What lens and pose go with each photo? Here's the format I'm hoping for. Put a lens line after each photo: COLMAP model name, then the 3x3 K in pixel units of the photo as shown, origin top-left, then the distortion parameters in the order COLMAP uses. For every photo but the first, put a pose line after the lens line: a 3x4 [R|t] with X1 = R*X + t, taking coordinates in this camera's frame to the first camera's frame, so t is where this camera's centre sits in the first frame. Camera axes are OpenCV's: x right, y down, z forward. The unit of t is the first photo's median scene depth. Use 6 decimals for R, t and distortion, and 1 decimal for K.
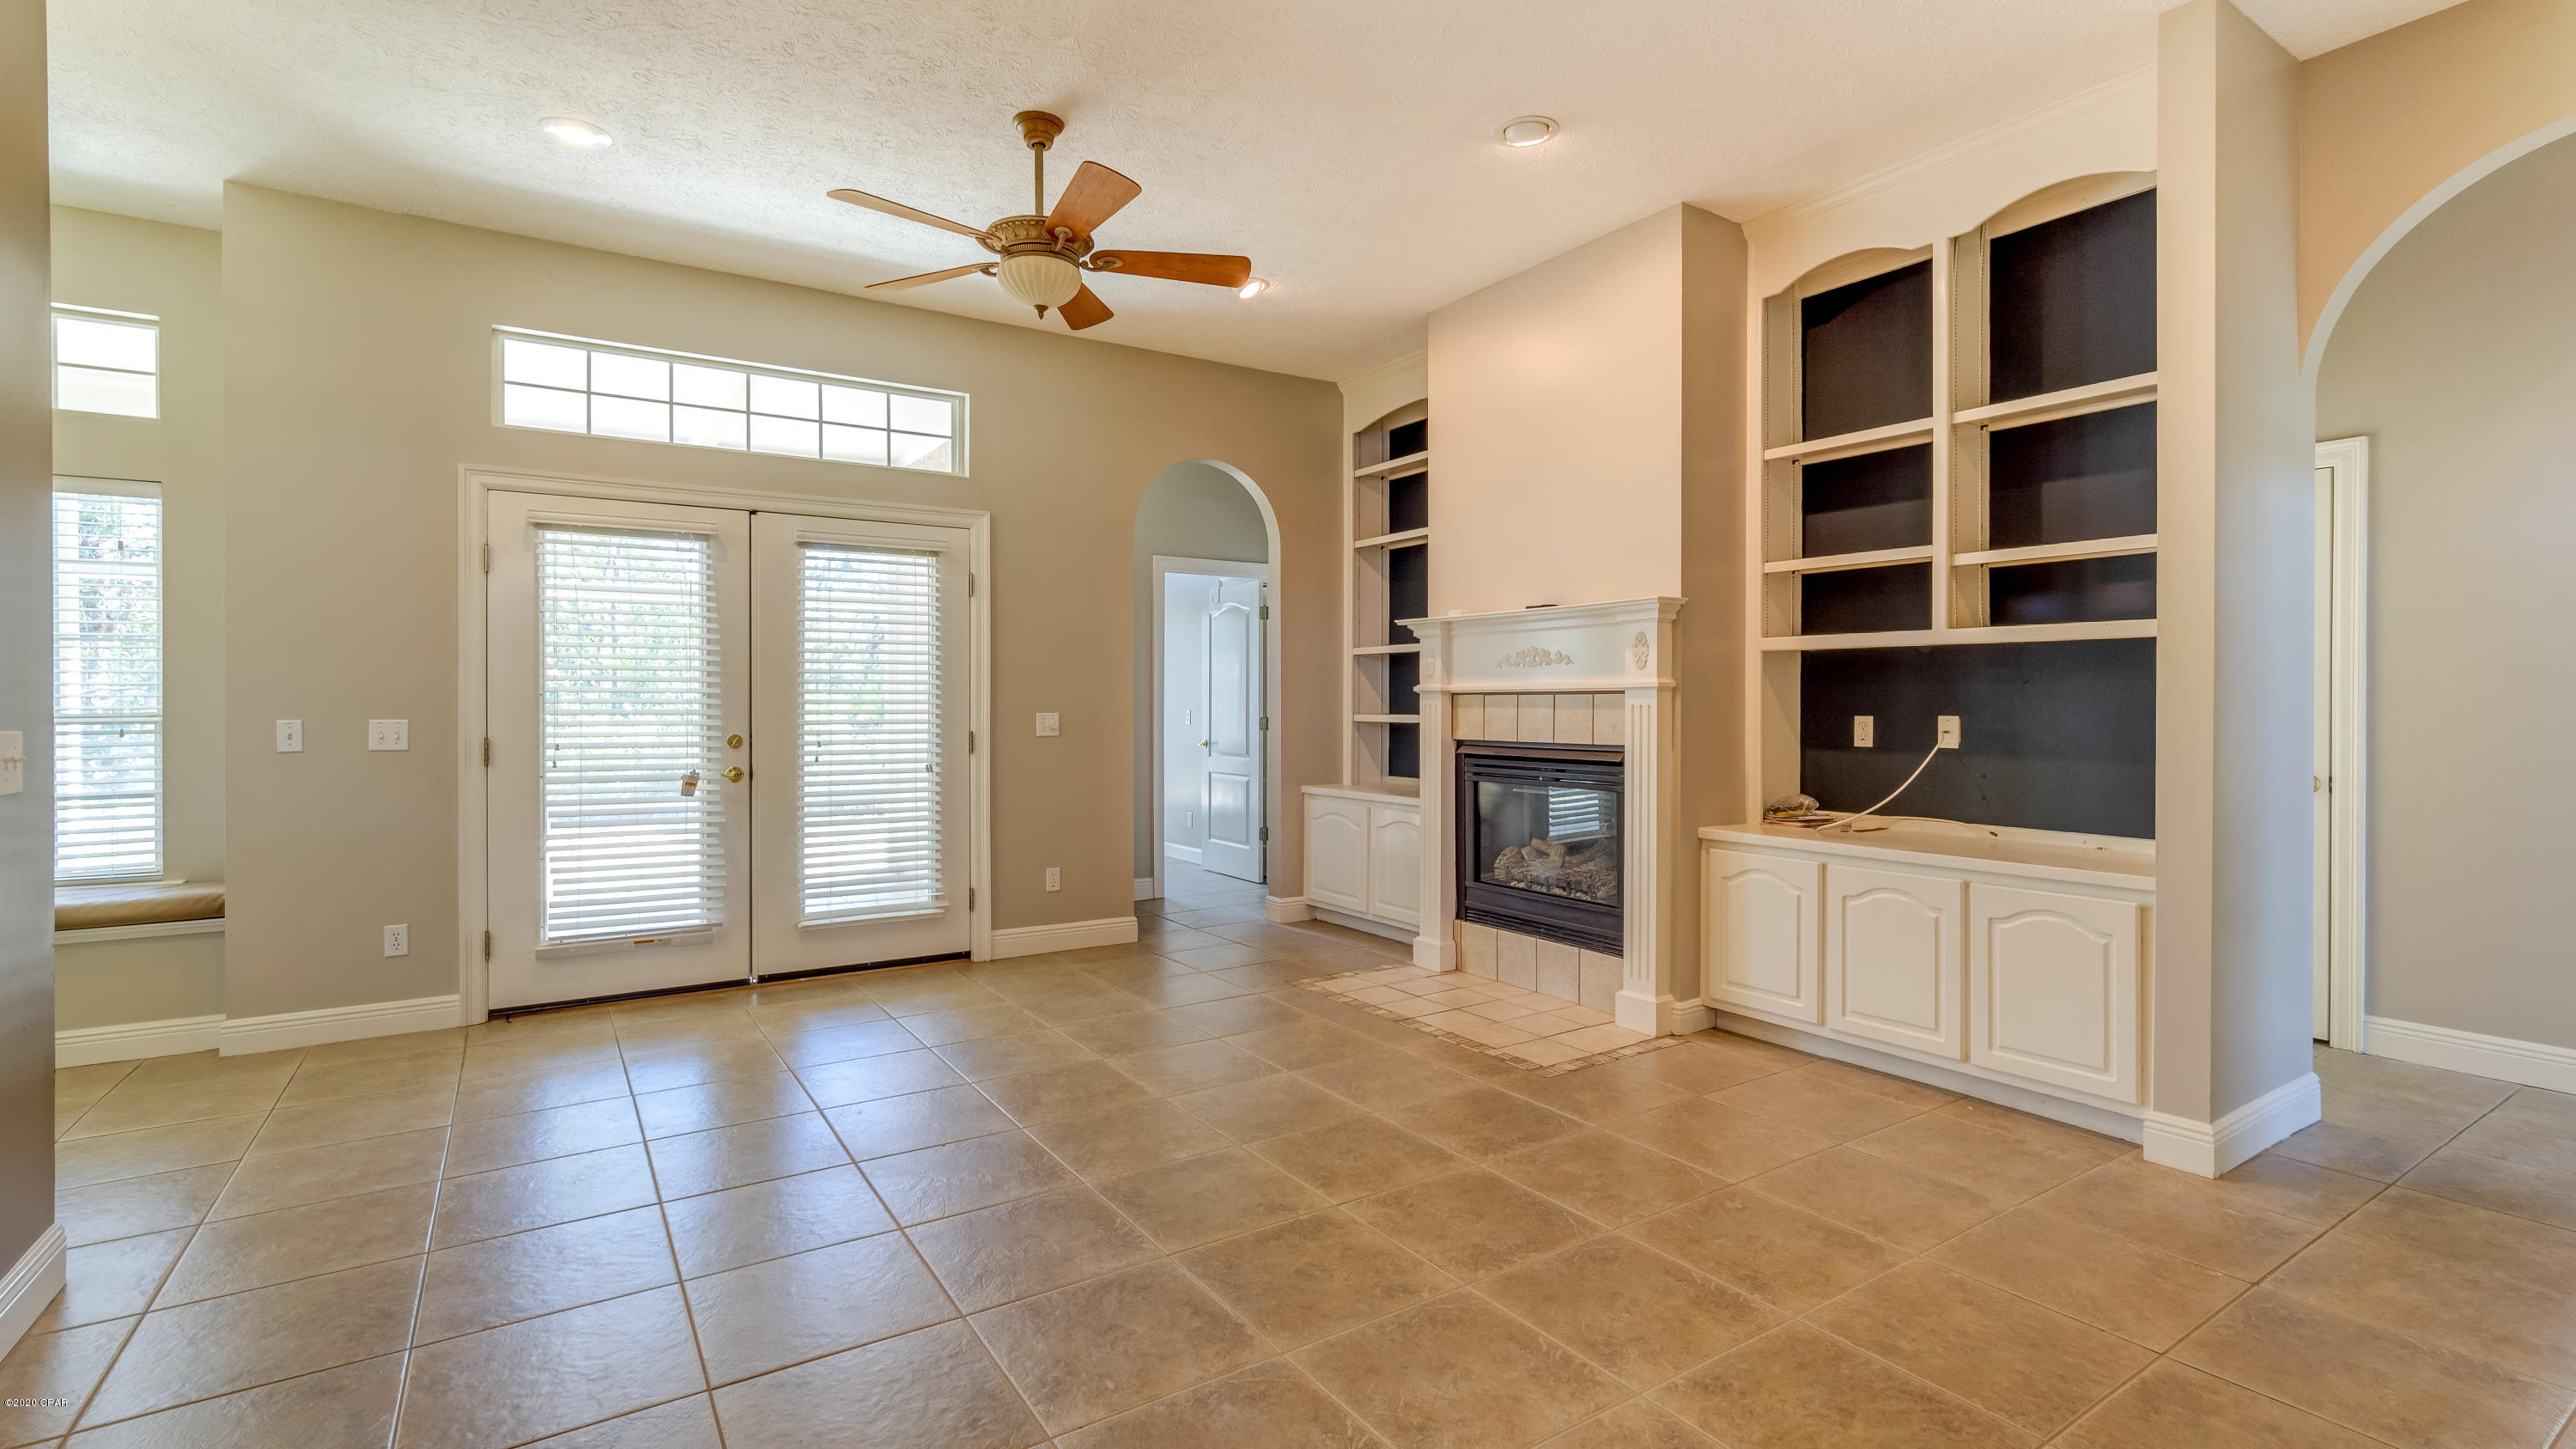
lens RADIAL K [[1157.2, 0, 1310.7], [0, 1157.2, 706.3], [0, 0, 1]] dist [-0.003995, 0.004819]
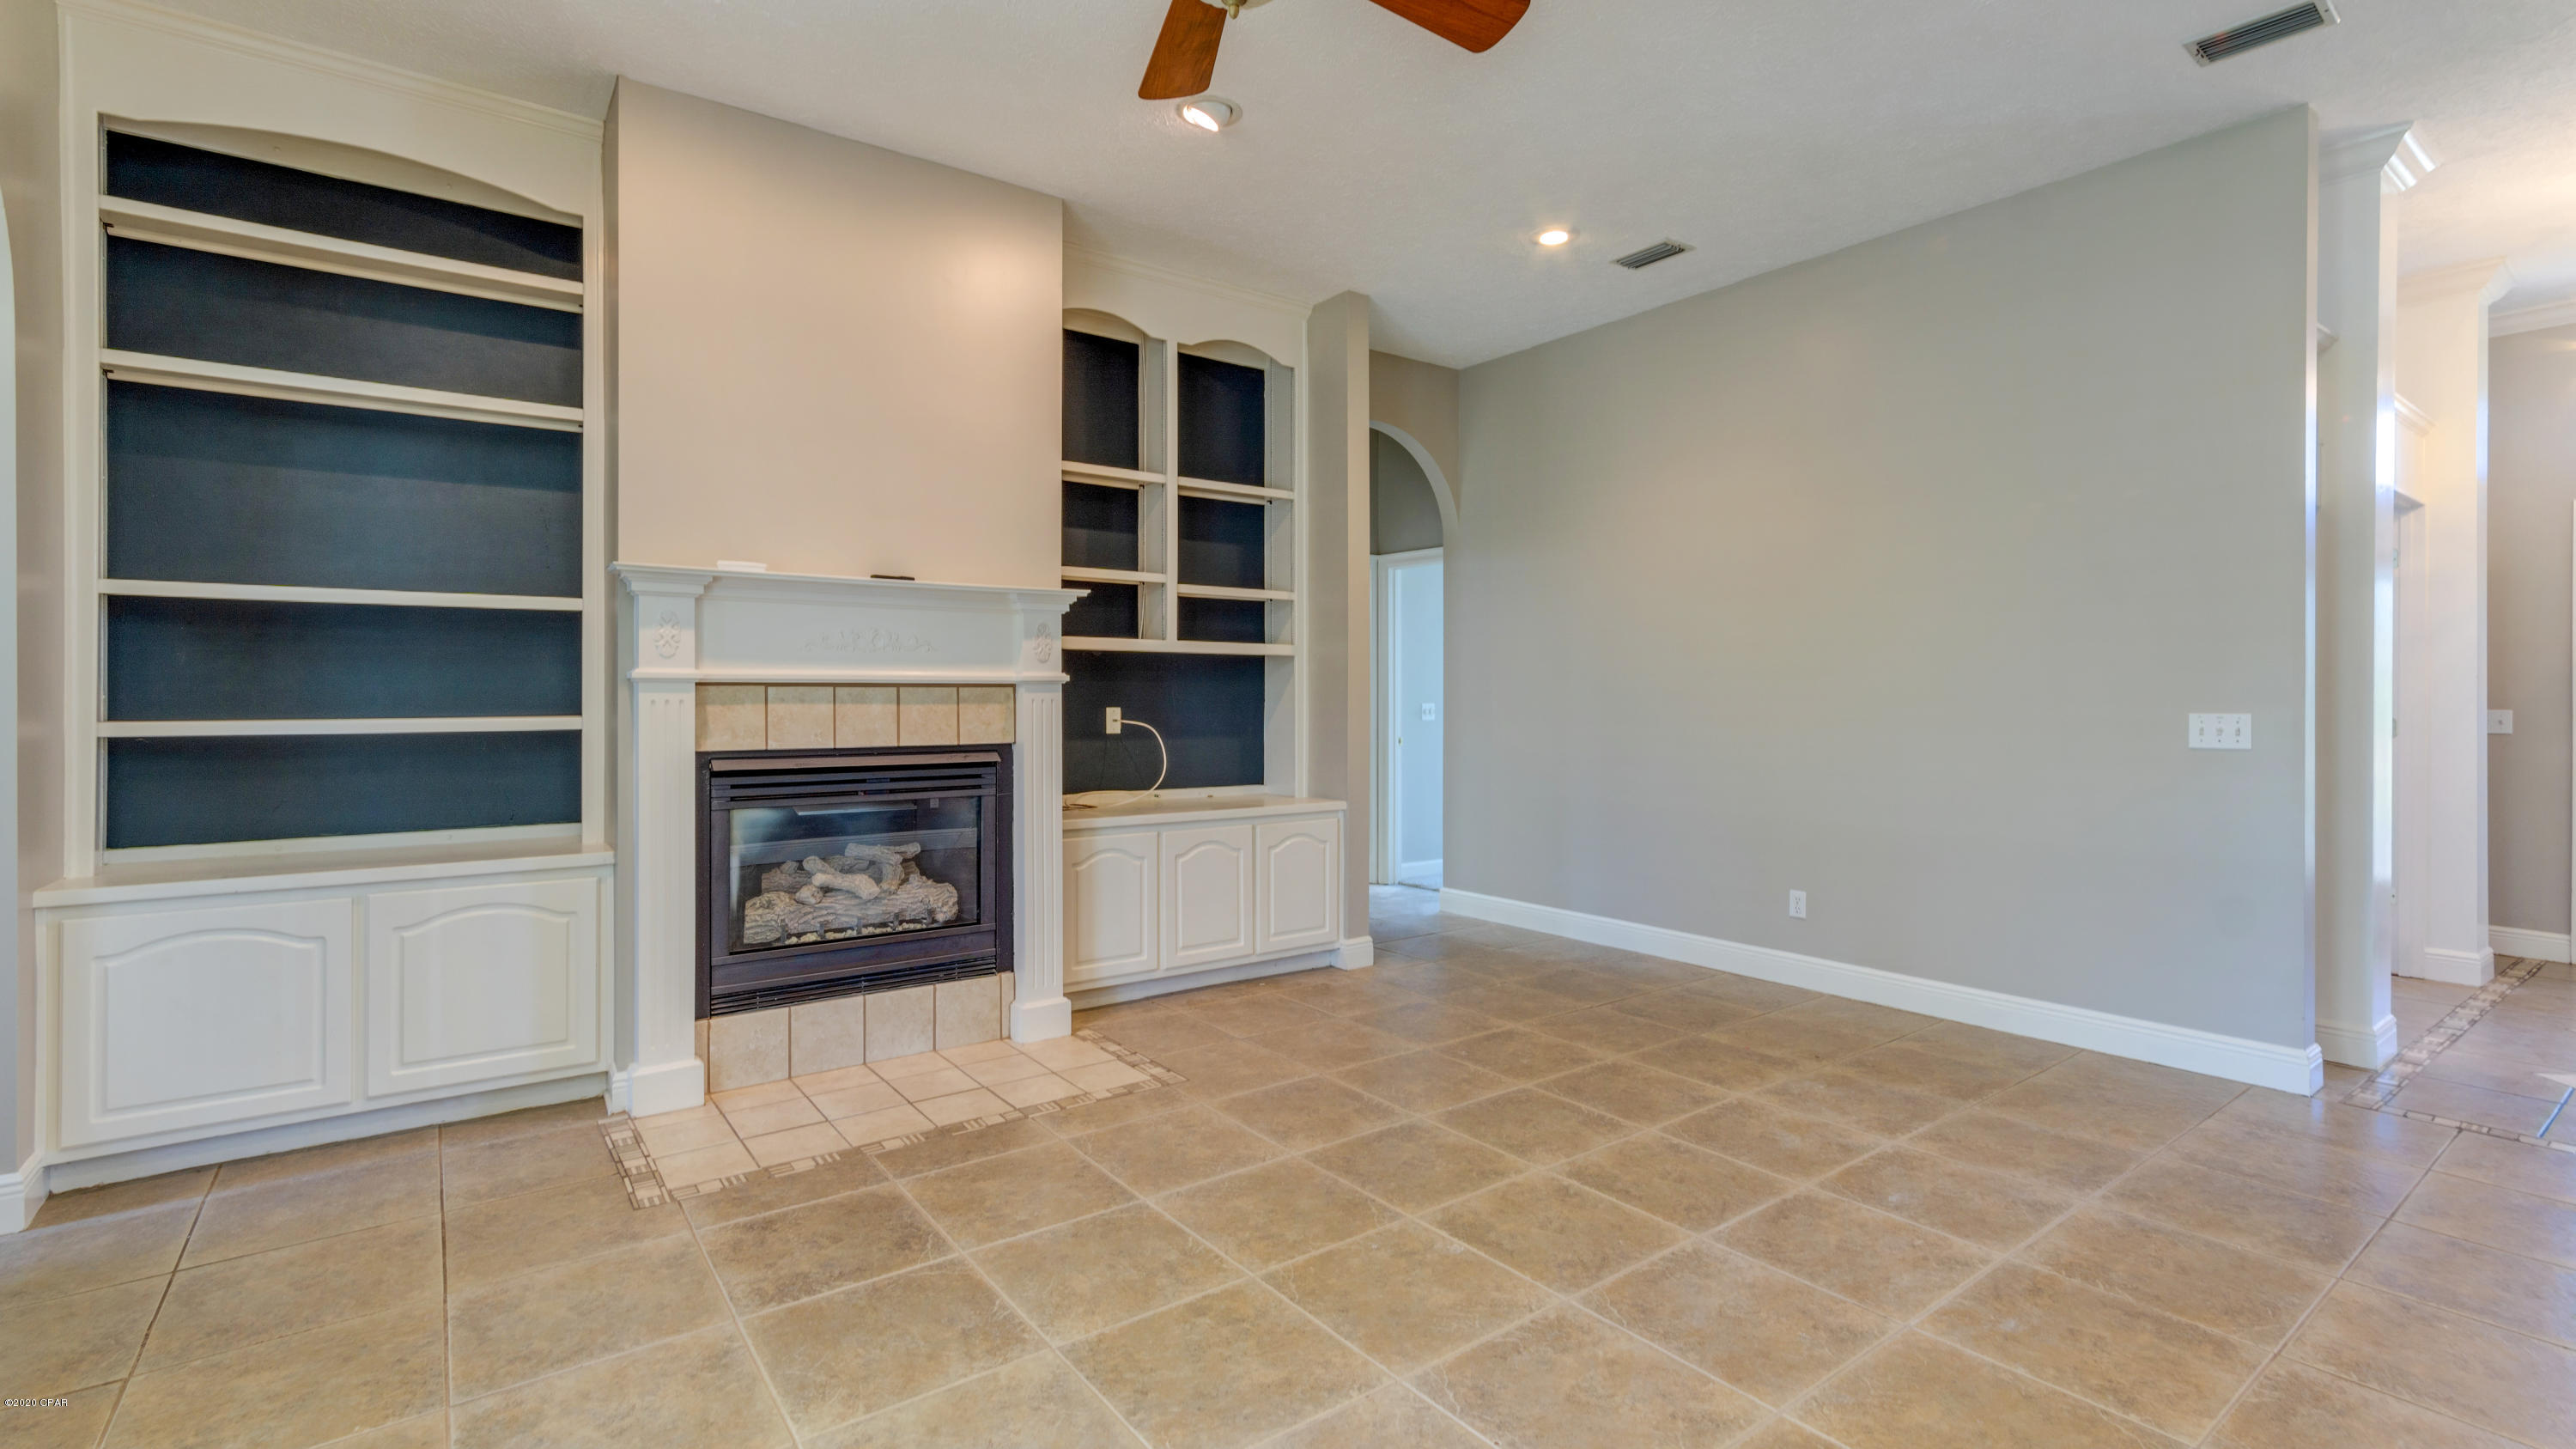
lens RADIAL K [[1157.2, 0, 1251.9], [0, 1157.2, 703.3], [0, 0, 1]] dist [-0.003995, 0.004819]
pose [[-0.036466, -0.006908, 0.999311, -0.754752], [0.003973, 0.999967, 0.007058, -0.004422], [-0.999327, 0.004227, -0.036437, 0.956635]]
